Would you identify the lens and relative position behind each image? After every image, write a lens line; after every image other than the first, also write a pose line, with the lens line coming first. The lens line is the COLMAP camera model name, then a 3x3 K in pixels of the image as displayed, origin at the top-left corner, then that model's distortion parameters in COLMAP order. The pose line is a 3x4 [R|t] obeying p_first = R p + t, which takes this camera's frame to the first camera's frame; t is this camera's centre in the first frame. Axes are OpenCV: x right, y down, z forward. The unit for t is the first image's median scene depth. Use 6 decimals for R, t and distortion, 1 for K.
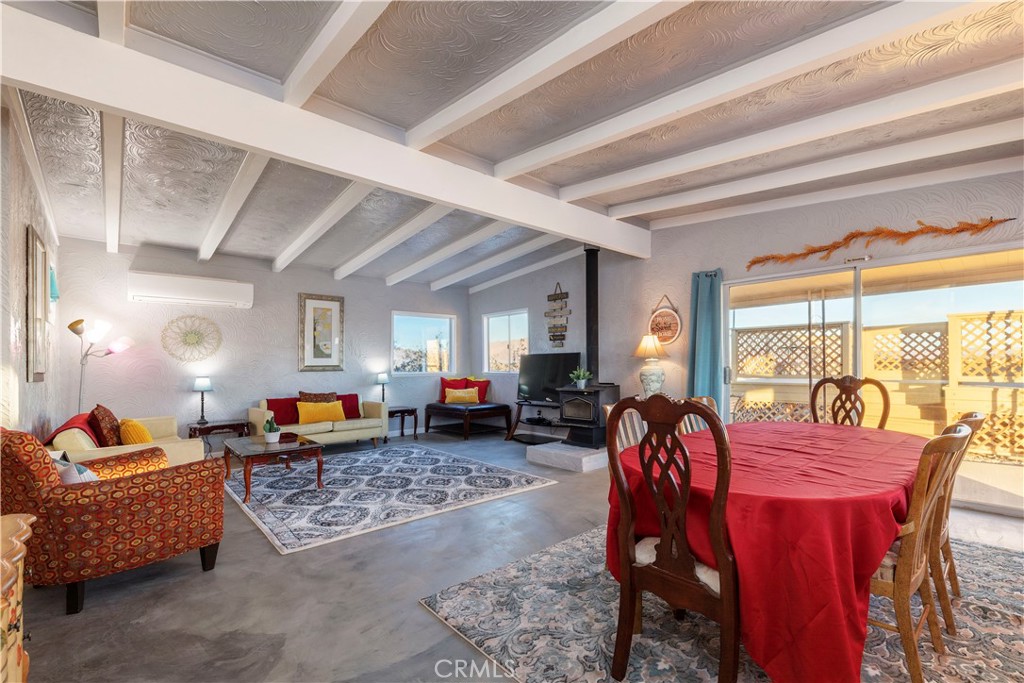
lens RADIAL K [[449.9, 0, 515.6], [0, 449.9, 345.3], [0, 0, 1]] dist [0.019185, 0.000146]
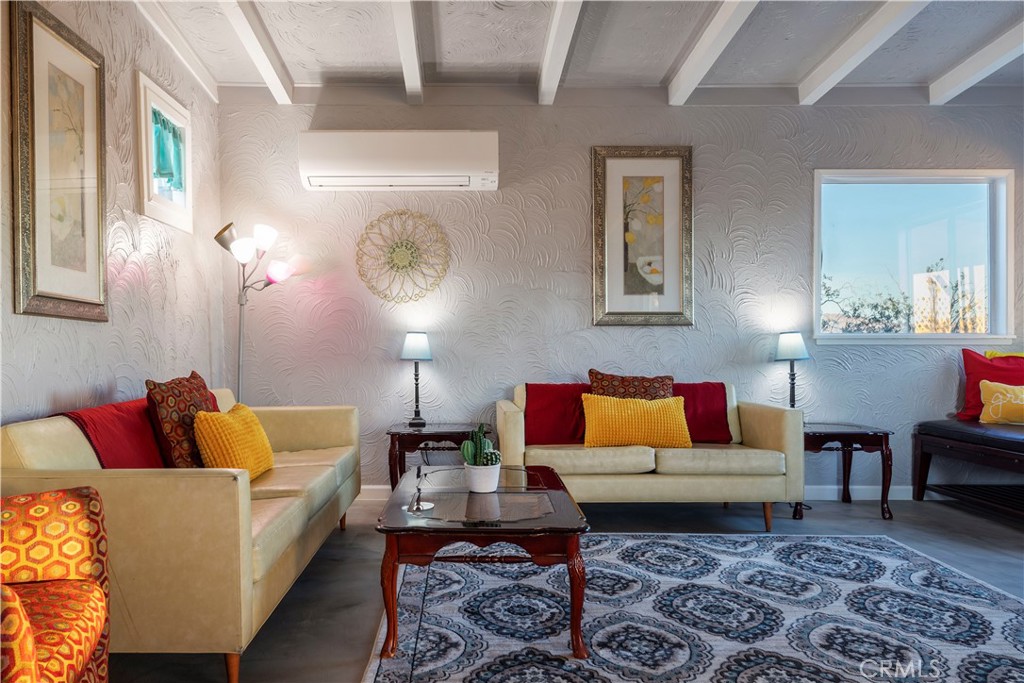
lens RADIAL K [[709.1, 0, 513.0], [0, 709.1, 336.2], [0, 0, 1]] dist [0.004440, -0.000690]
pose [[0.775350, 0.001160, -0.631530, -0.108042], [0.014045, 0.999719, 0.019079, 0.055755], [0.631375, -0.023662, 0.775117, 0.428350]]
